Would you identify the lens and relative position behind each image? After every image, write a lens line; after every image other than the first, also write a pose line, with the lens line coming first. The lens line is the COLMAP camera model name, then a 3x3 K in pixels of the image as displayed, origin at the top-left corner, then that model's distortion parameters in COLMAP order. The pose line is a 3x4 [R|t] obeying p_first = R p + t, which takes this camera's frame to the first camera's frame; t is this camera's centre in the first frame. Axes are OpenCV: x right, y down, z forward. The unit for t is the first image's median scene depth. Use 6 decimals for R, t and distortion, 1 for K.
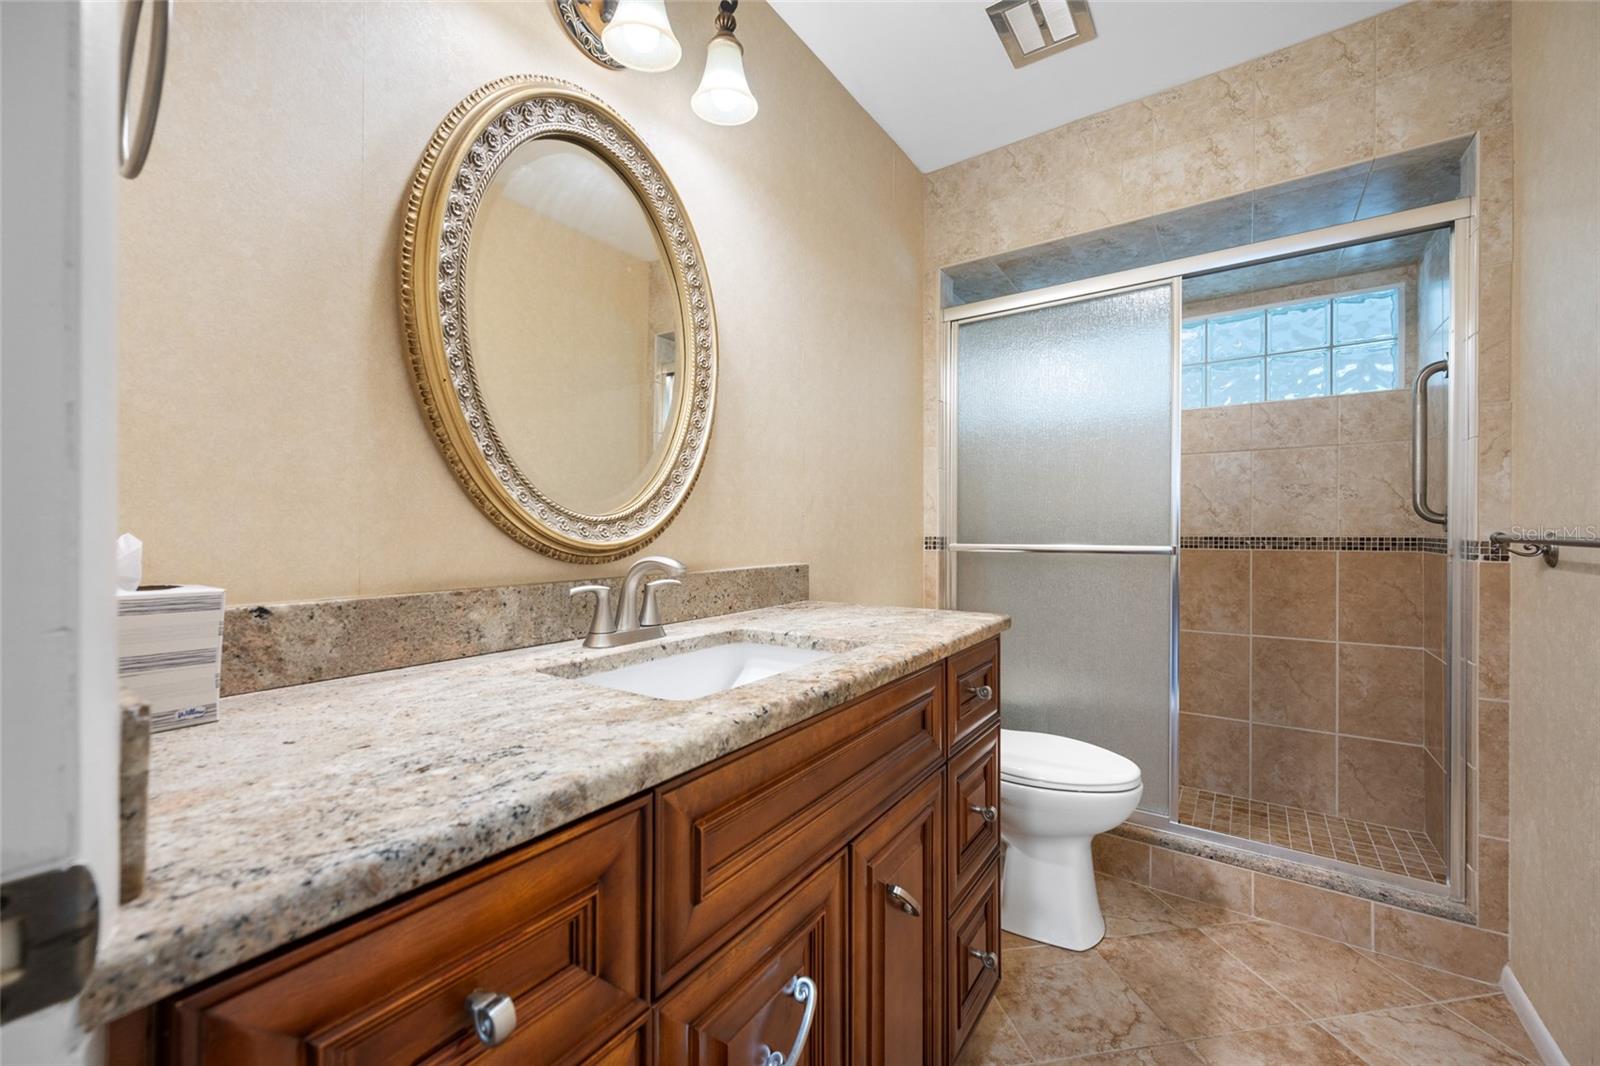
lens RADIAL K [[628.2, 0, 800.8], [0, 628.2, 529.8], [0, 0, 1]] dist [-0.001692, 0.000225]
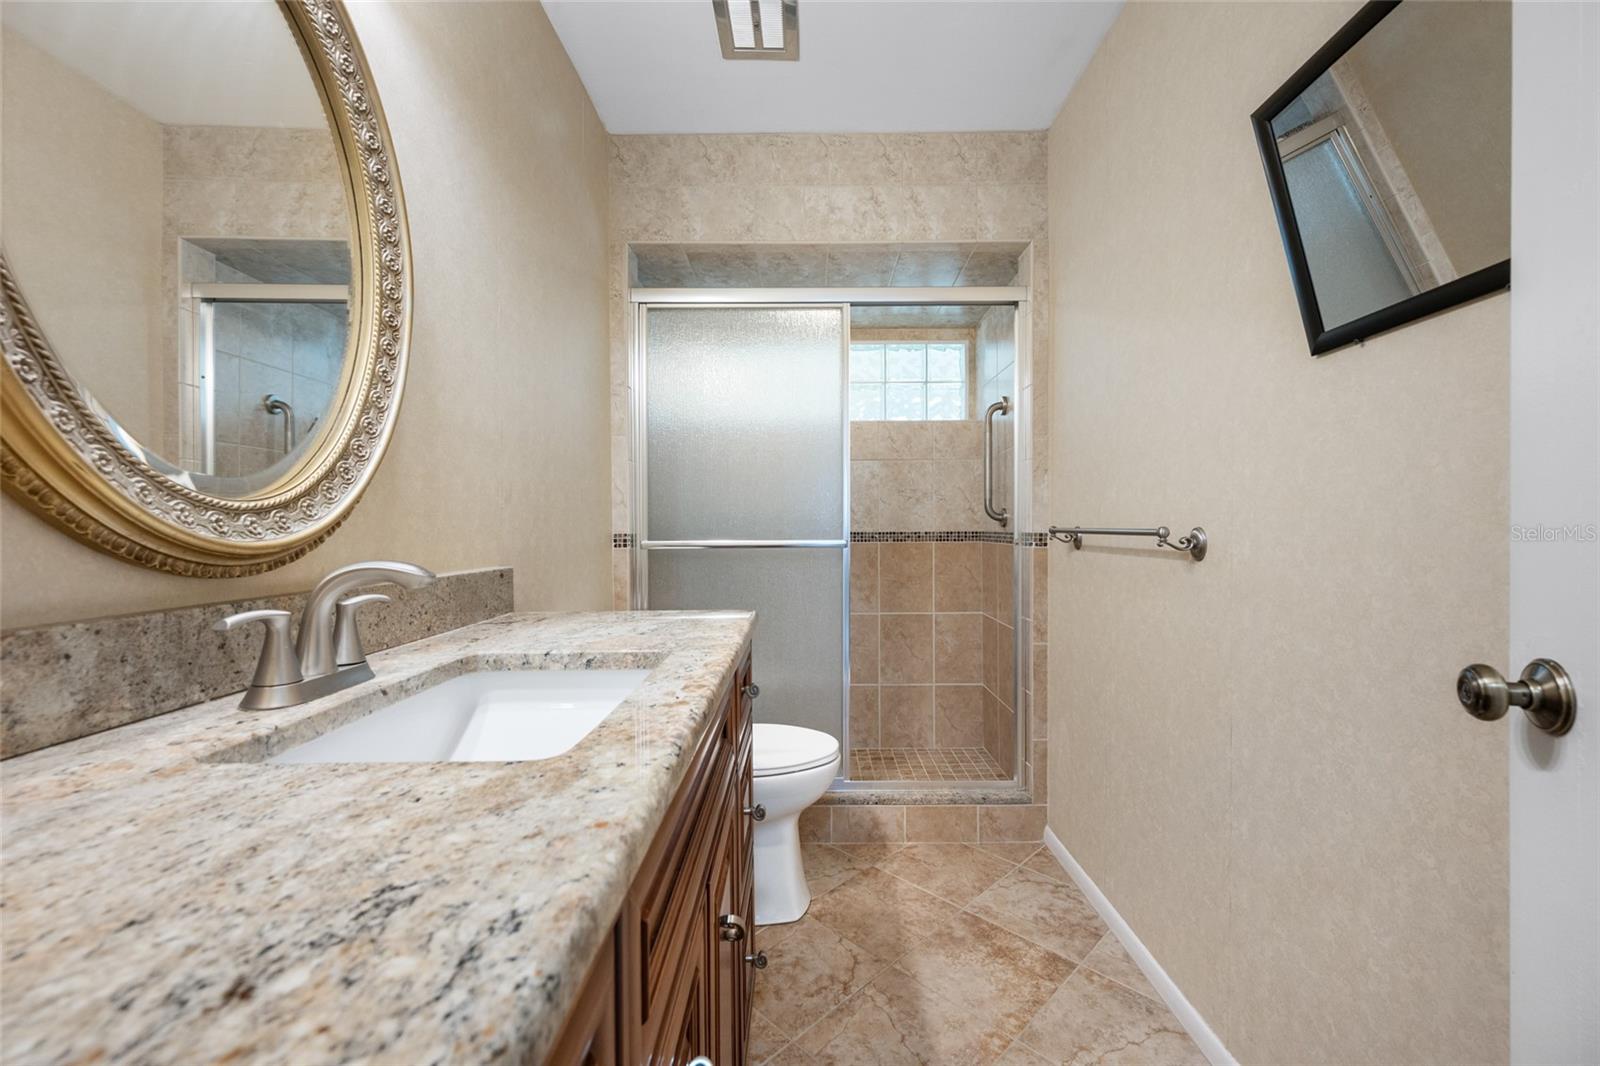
lens RADIAL K [[643.9, 0, 805.5], [0, 643.9, 537.2], [0, 0, 1]] dist [-0.000325, -0.000224]
pose [[0.817874, -0.011478, 0.575283, -0.169189], [0.004159, 0.999893, 0.014037, 0.005535], [-0.575383, -0.009088, 0.817834, 0.106663]]
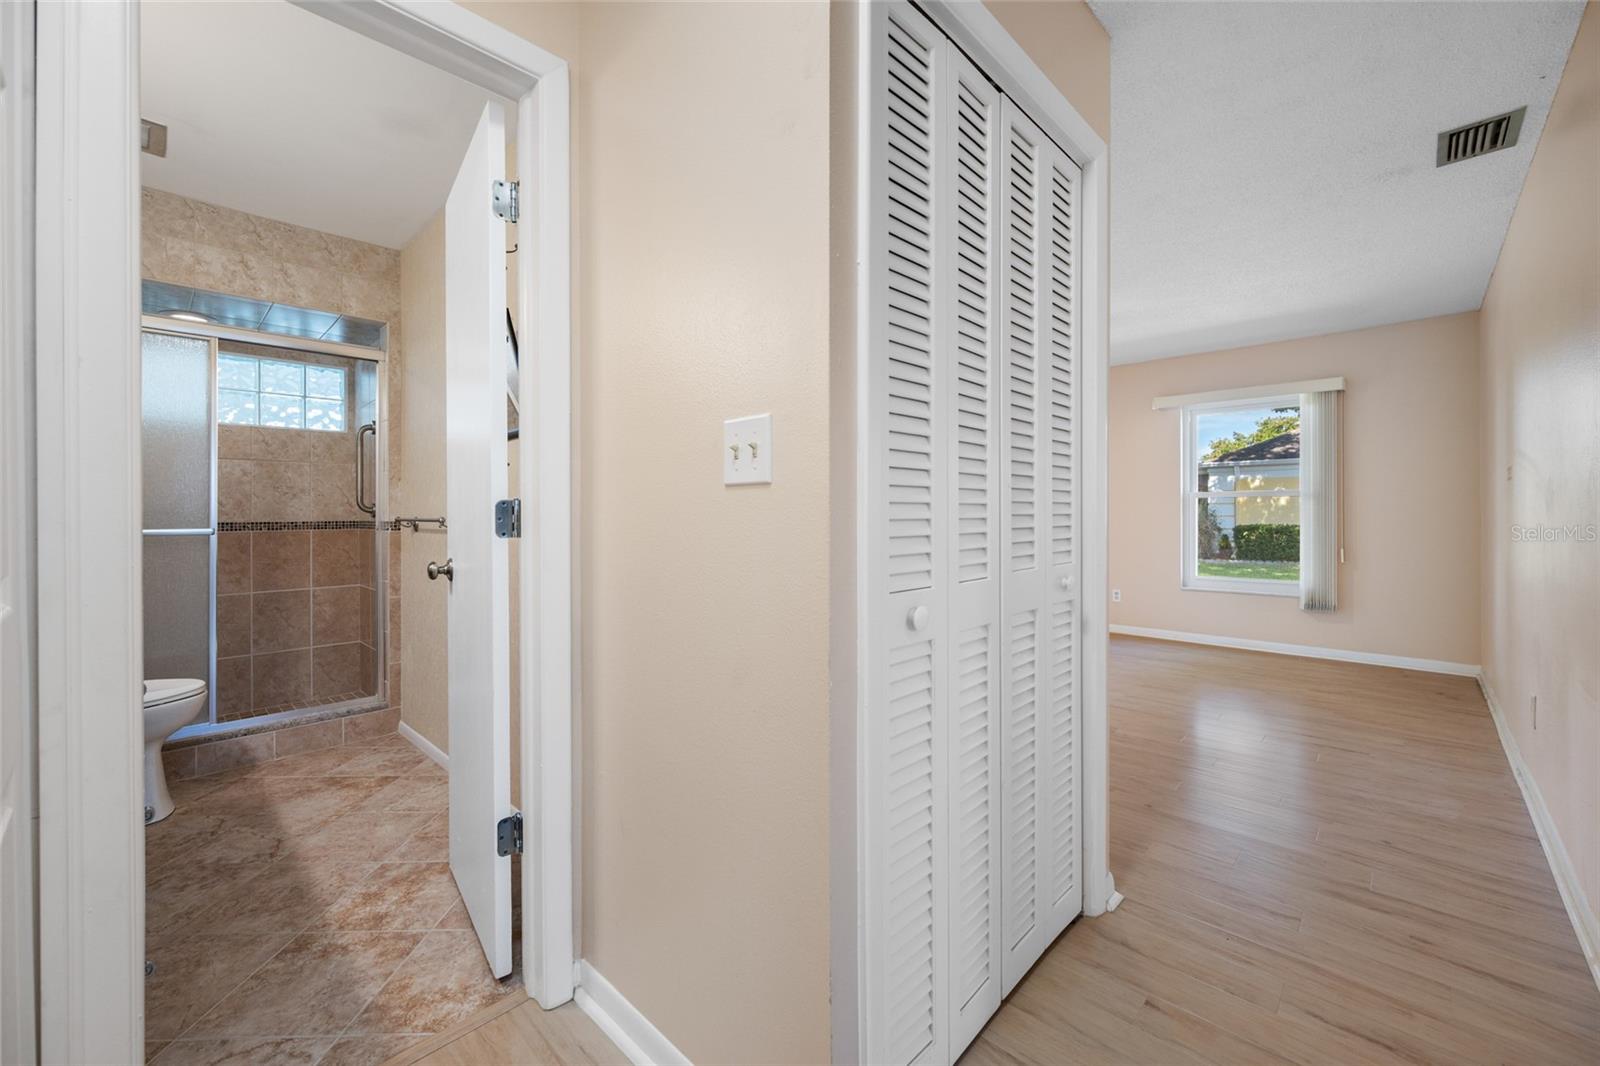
lens RADIAL K [[629.8, 0, 807.5], [0, 629.8, 509.9], [0, 0, 1]] dist [0.001479, -0.000027]
pose [[0.133828, 0.005683, 0.990988, -0.775722], [0.007693, 0.999947, -0.006773, 0.005017], [-0.990975, 0.008531, 0.133777, -0.630767]]
